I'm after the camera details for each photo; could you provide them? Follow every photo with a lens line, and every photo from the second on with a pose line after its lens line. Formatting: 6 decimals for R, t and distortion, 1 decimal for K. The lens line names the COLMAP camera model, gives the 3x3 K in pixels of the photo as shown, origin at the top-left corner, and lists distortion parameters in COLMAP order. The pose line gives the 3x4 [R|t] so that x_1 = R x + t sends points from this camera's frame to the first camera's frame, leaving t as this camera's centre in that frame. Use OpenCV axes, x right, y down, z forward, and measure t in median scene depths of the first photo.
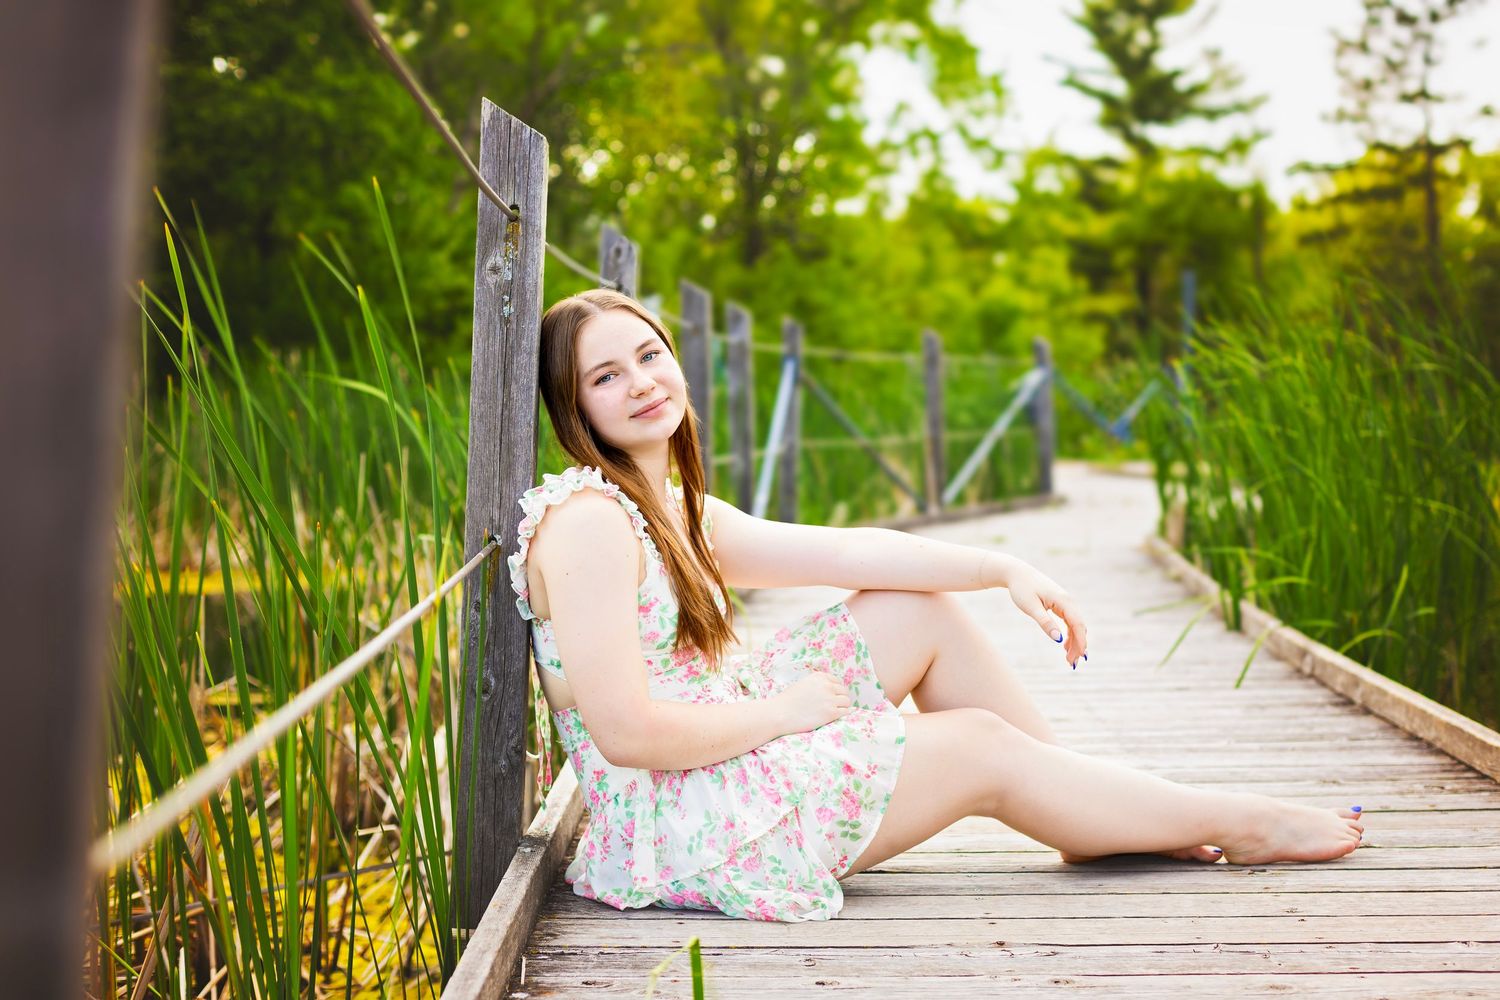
lens RADIAL K [[2064.8, 0, 750.0], [0, 2064.8, 500.0], [0, 0, 1]] dist [0.004959, -0.041959]
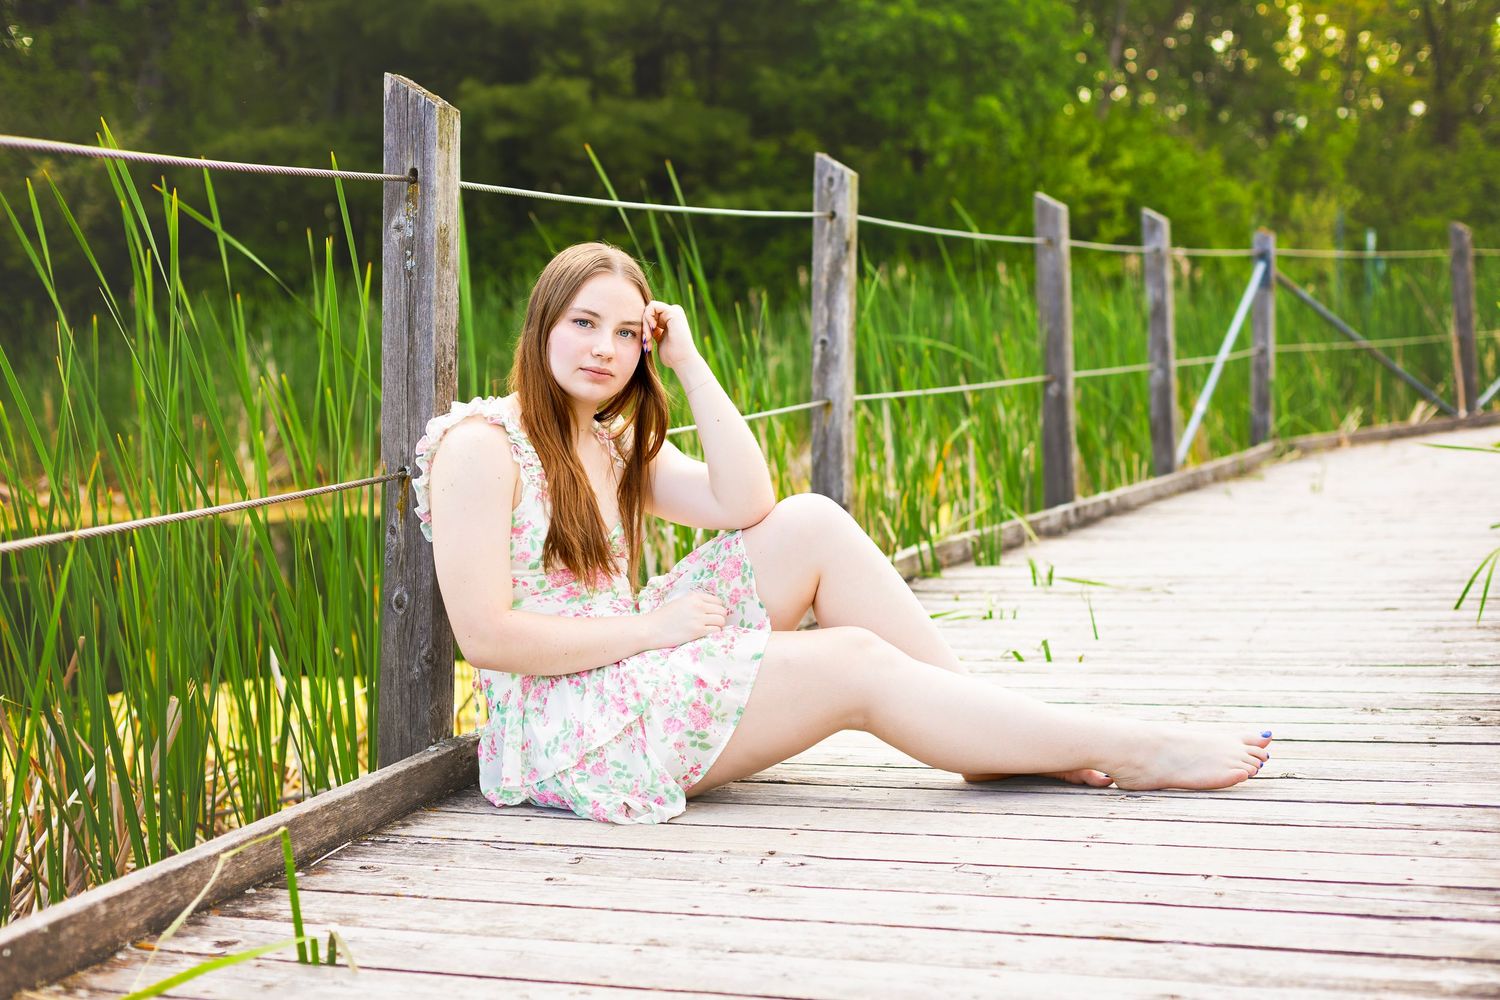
lens RADIAL K [[2045.0, 0, 750.2], [0, 2045.0, 438.5], [0, 0, 1]] dist [0.088040, -0.008664]
pose [[0.952057, -0.012363, -0.305671, 0.396622], [0.017395, 0.999754, 0.013743, -0.009982], [0.305426, -0.018401, 0.952038, 0.003287]]
